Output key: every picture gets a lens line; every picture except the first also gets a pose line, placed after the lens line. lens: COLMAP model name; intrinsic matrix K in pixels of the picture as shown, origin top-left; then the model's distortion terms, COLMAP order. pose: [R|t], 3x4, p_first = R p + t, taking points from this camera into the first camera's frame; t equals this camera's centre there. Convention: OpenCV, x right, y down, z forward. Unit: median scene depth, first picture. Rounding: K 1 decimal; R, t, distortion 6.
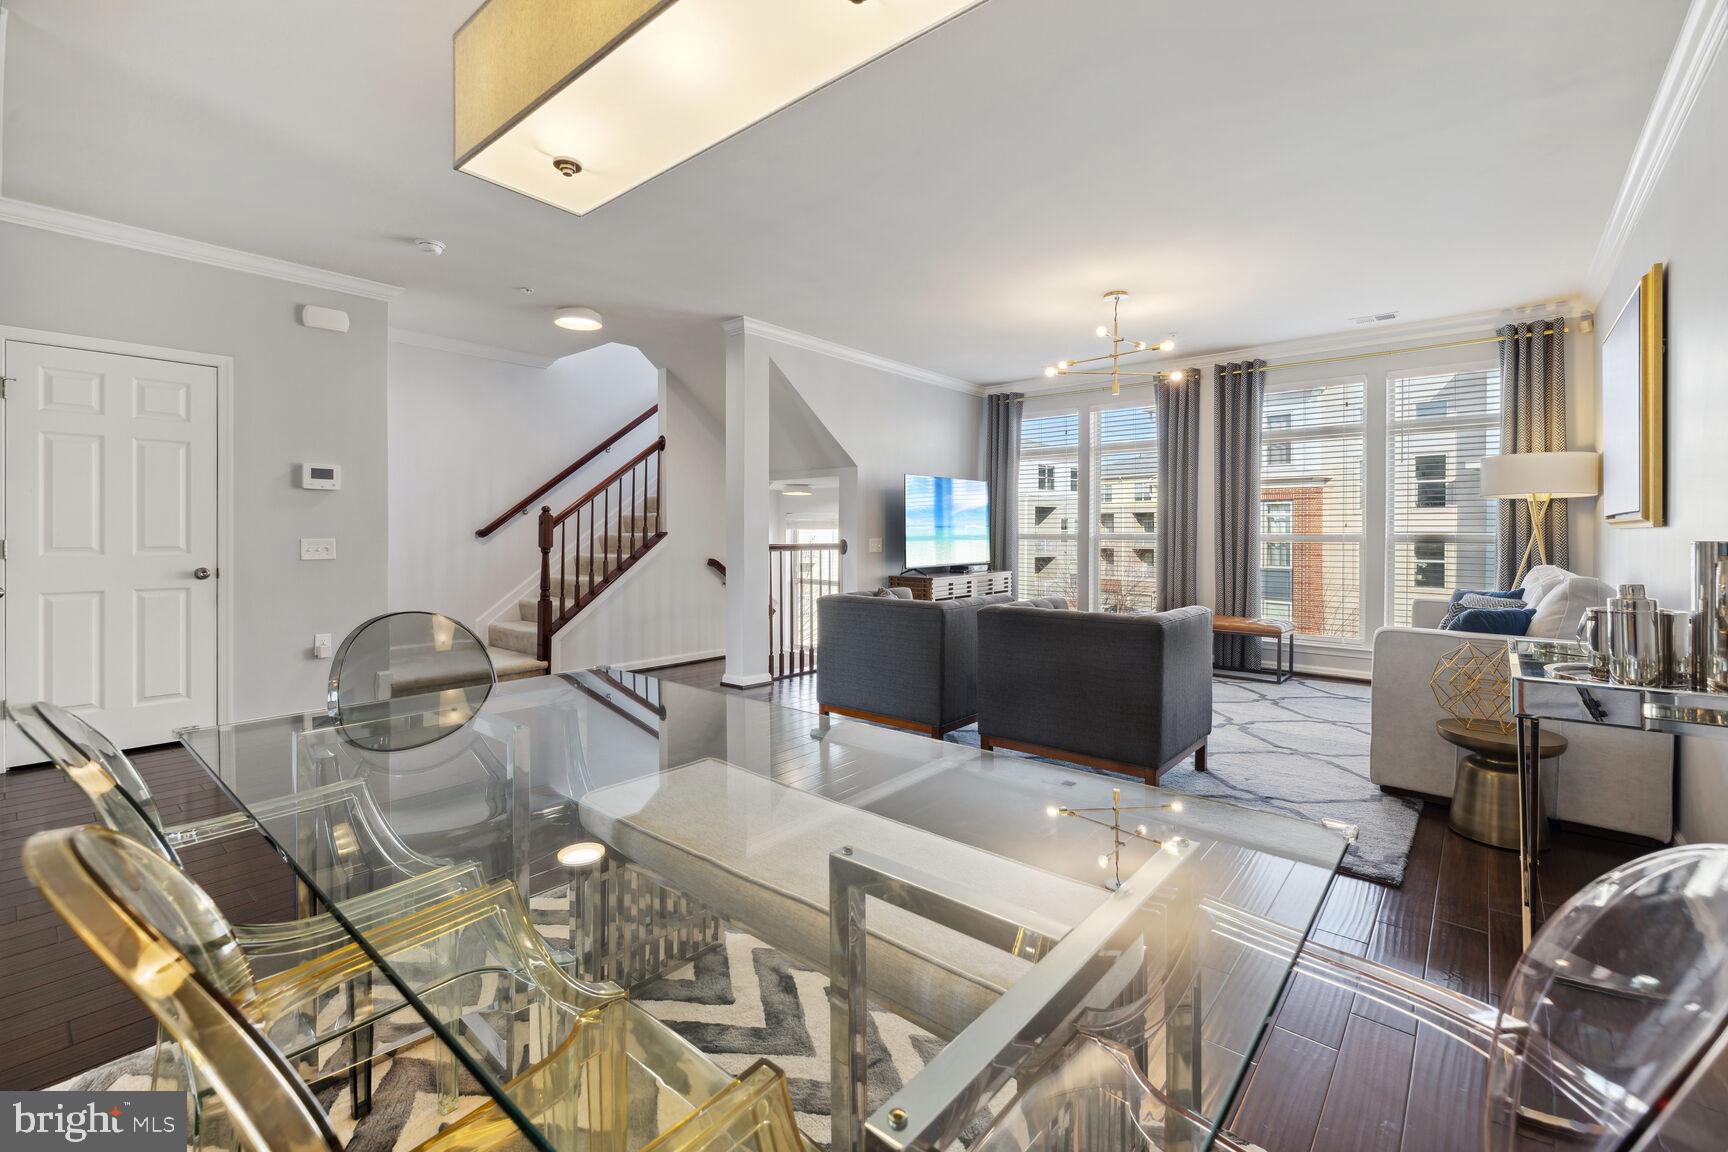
lens RADIAL K [[736.0, 0, 863.0], [0, 736.0, 527.4], [0, 0, 1]] dist [0.002556, 0.000535]
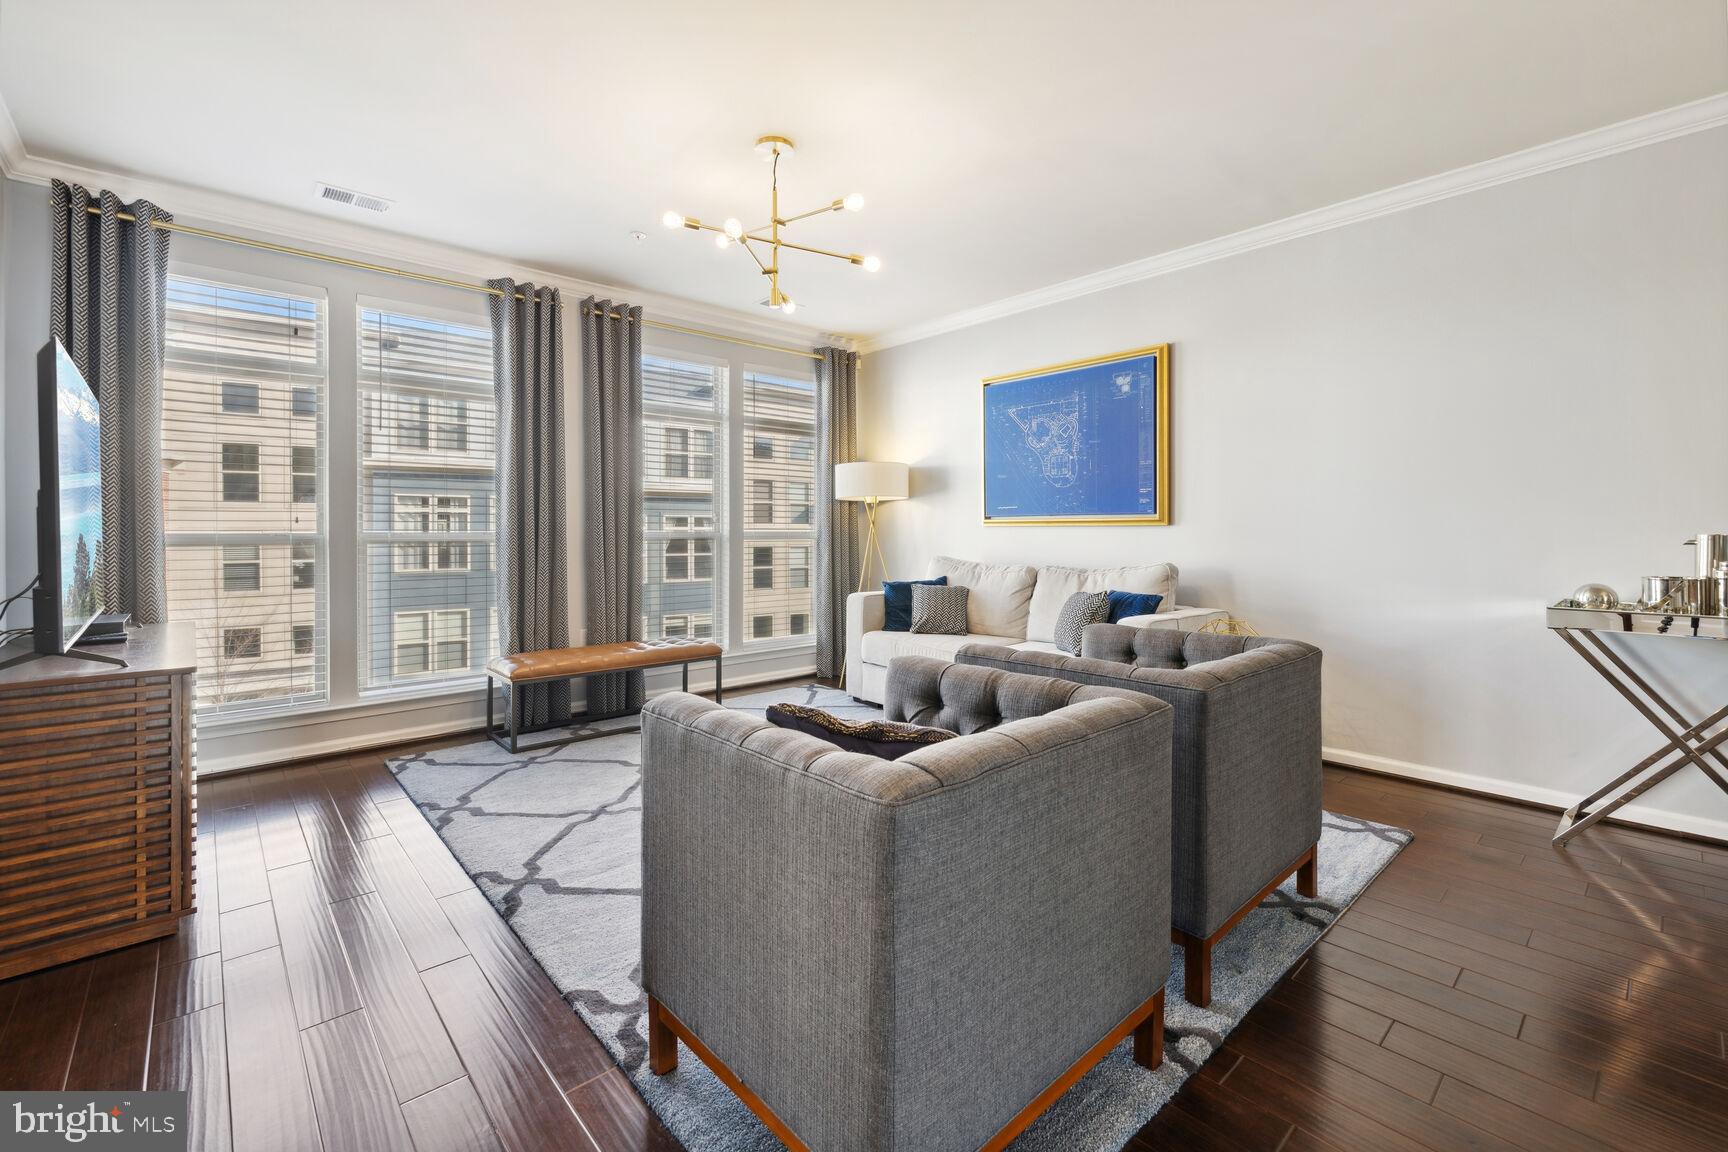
lens RADIAL K [[736.0, 0, 863.0], [0, 736.0, 527.4], [0, 0, 1]] dist [0.002556, 0.000535]
pose [[0.139739, 0.001120, 0.990188, -0.192365], [-0.005098, 0.999987, -0.000411, 0.002518], [-0.990175, -0.004990, 0.139743, 0.646347]]
